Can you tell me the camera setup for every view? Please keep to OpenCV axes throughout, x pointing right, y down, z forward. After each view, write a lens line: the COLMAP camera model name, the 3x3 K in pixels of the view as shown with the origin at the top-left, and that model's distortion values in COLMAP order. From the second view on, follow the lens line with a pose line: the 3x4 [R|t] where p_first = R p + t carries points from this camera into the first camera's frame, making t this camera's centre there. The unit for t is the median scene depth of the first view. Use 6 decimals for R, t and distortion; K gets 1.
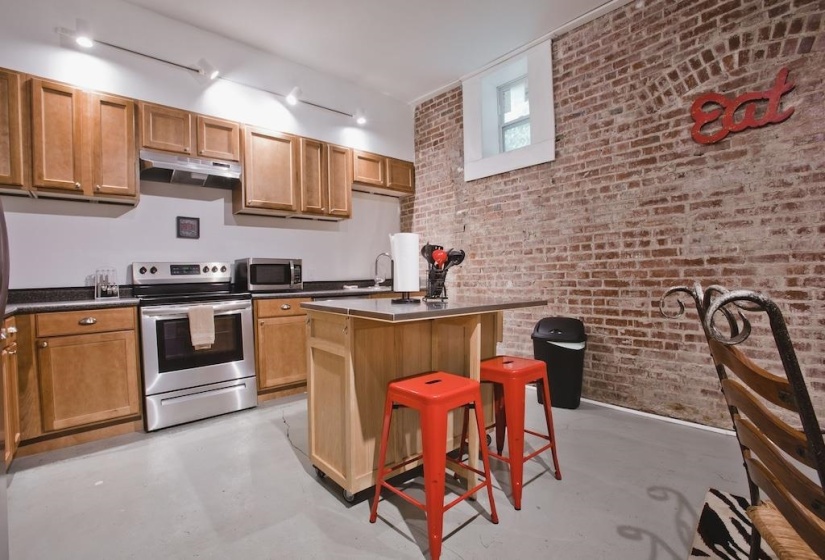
lens RADIAL K [[378.0, 0, 410.5], [0, 378.0, 279.3], [0, 0, 1]] dist [-0.002629, 0.000533]
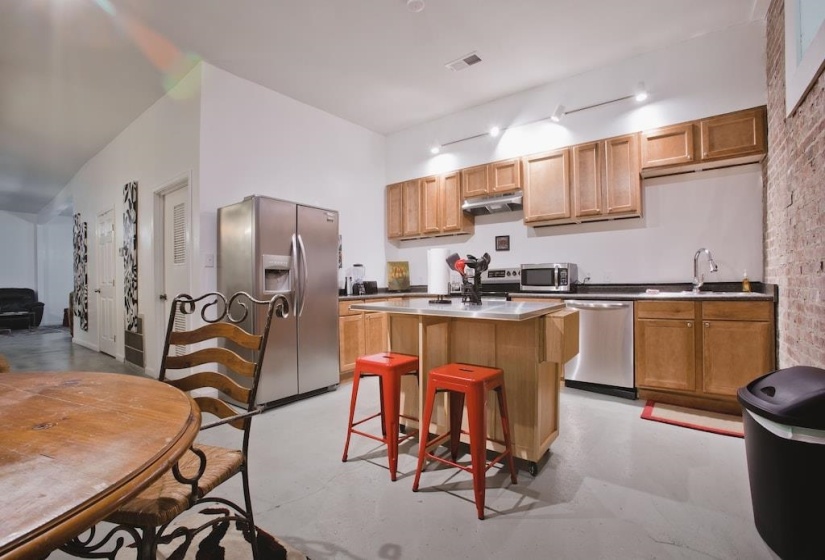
lens RADIAL K [[378.0, 0, 411.8], [0, 378.0, 281.9], [0, 0, 1]] dist [-0.002629, 0.000533]
pose [[0.254164, 0.016399, -0.967022, 0.667014], [0.000330, 0.999855, 0.017042, -0.018939], [0.967161, -0.004651, 0.254121, 0.321878]]
